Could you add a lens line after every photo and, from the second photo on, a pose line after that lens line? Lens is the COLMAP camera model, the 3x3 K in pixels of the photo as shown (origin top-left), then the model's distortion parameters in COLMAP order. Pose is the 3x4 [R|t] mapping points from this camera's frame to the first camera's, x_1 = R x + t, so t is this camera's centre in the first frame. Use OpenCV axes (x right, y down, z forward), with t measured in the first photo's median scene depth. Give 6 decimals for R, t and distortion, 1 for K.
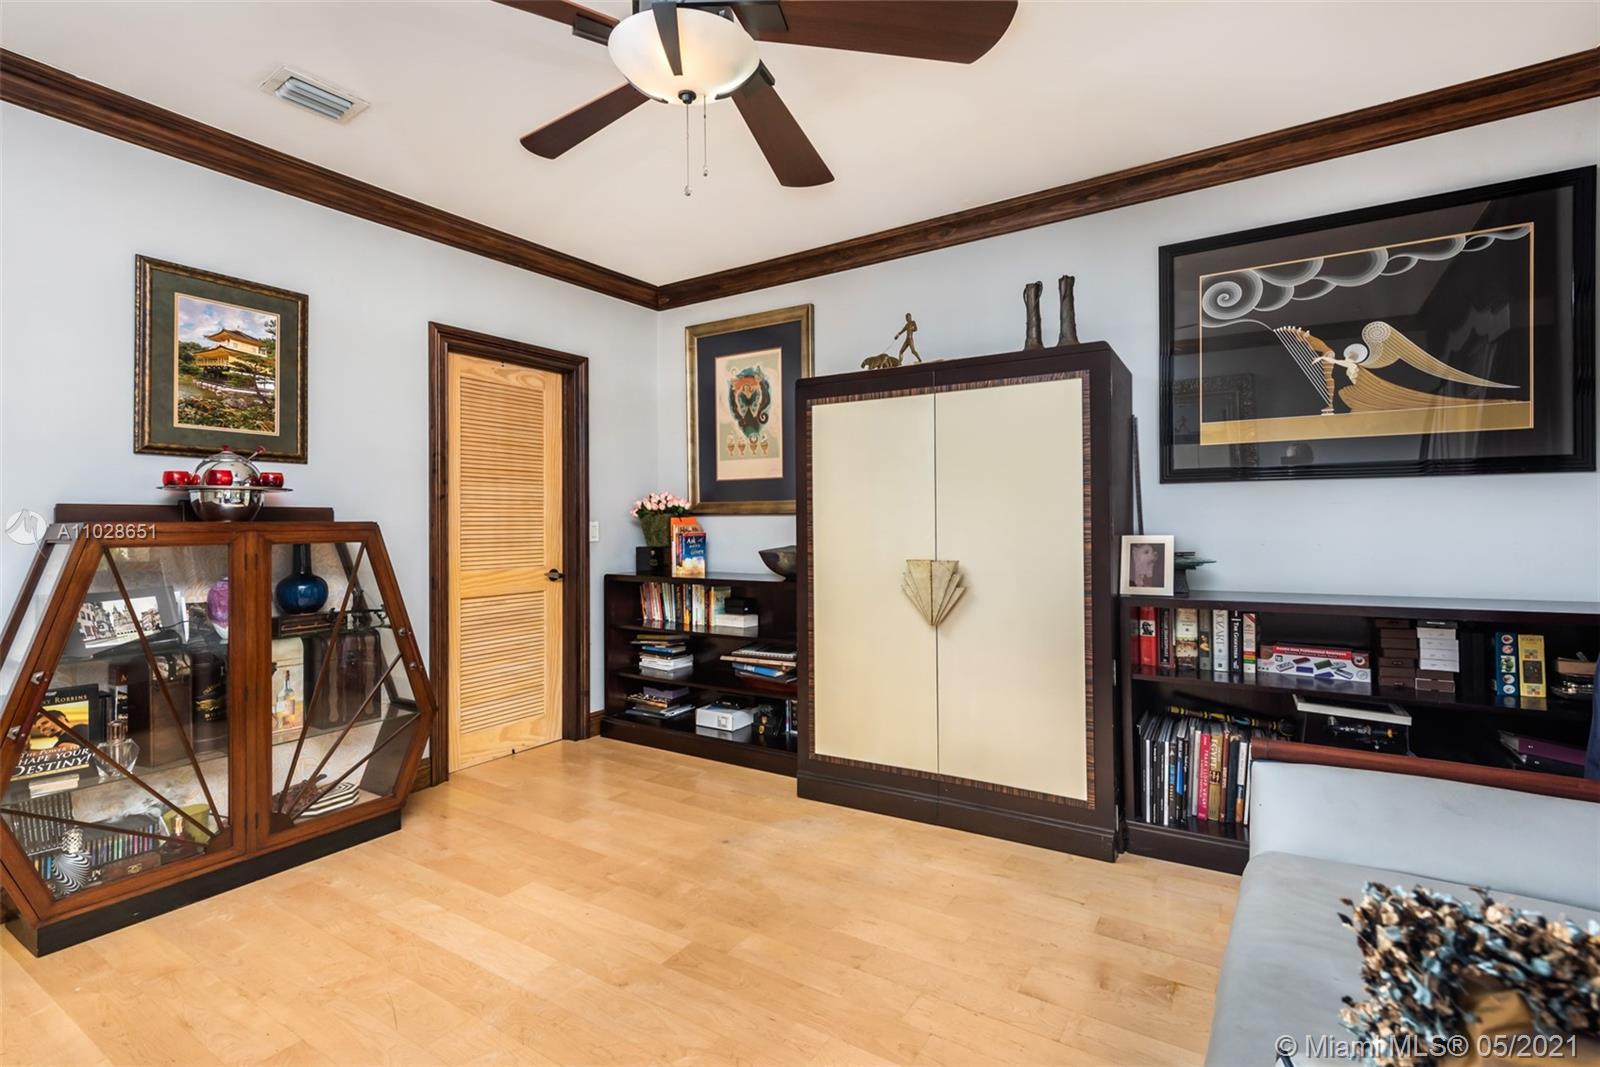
lens RADIAL K [[728.5, 0, 803.3], [0, 728.5, 517.7], [0, 0, 1]] dist [0.017143, 0.000087]
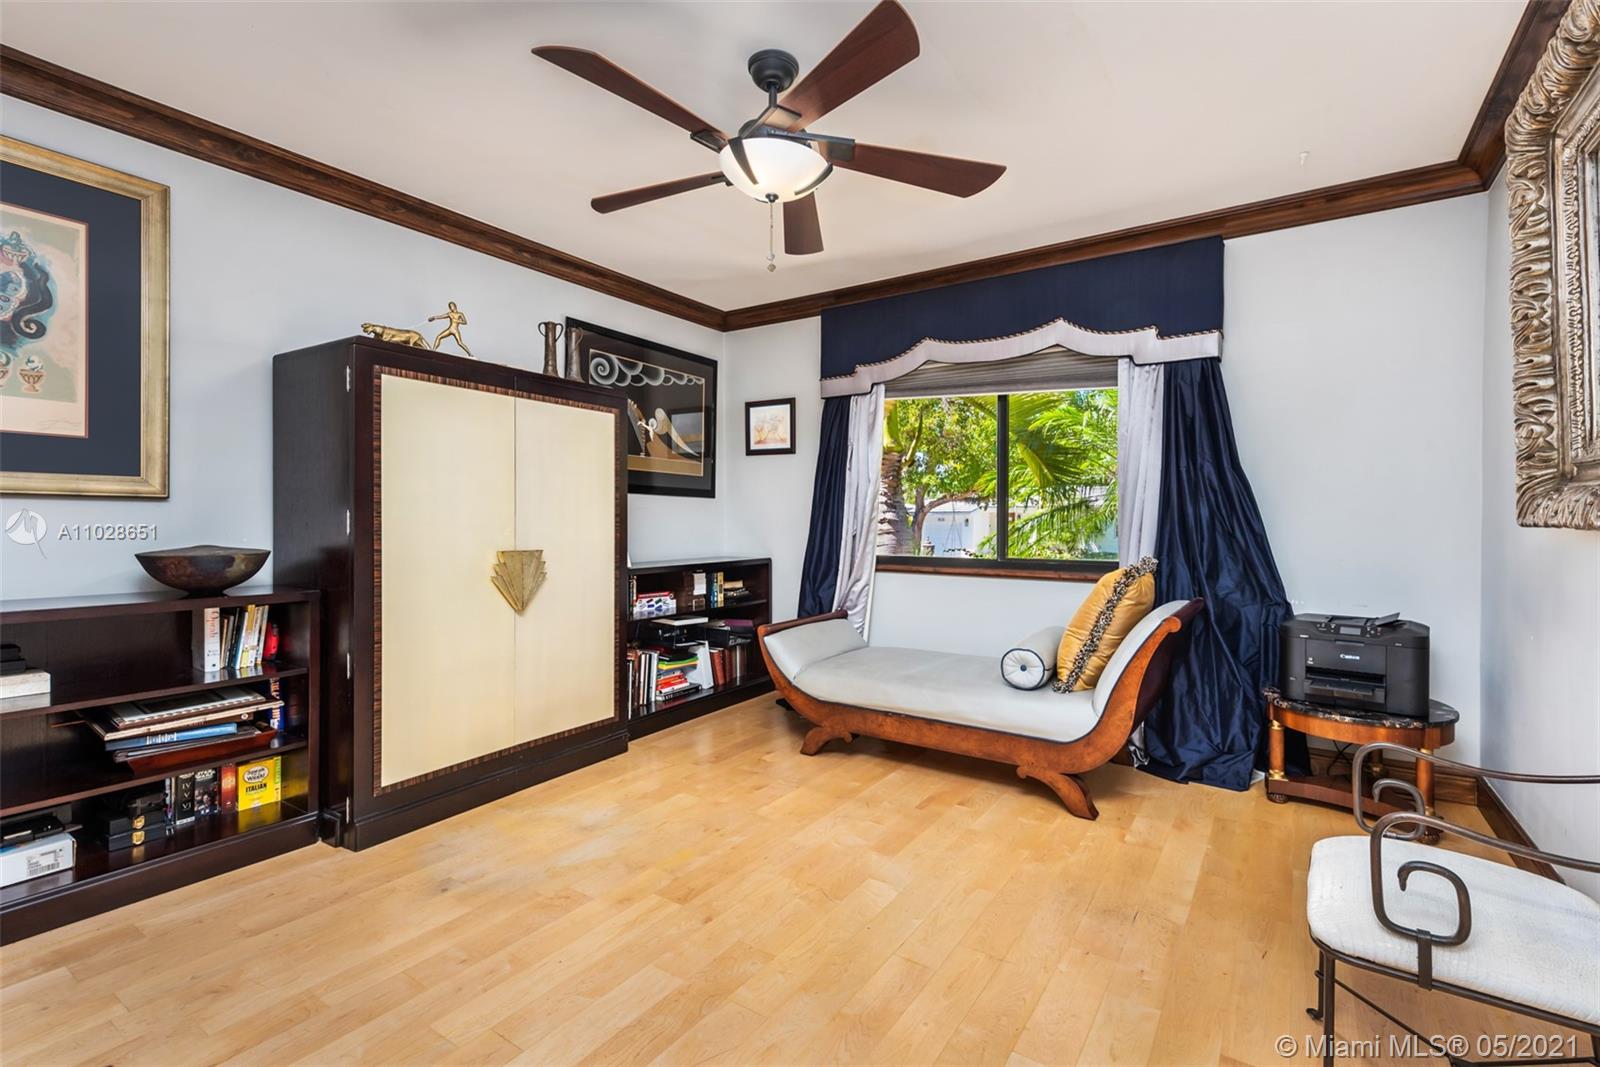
lens RADIAL K [[728.5, 0, 803.3], [0, 728.5, 517.7], [0, 0, 1]] dist [0.017143, 0.000087]
pose [[0.034159, 0.015214, 0.999301, -0.951593], [-0.012580, 0.999811, -0.014791, 0.021763], [-0.999337, -0.012066, 0.034343, 0.566811]]
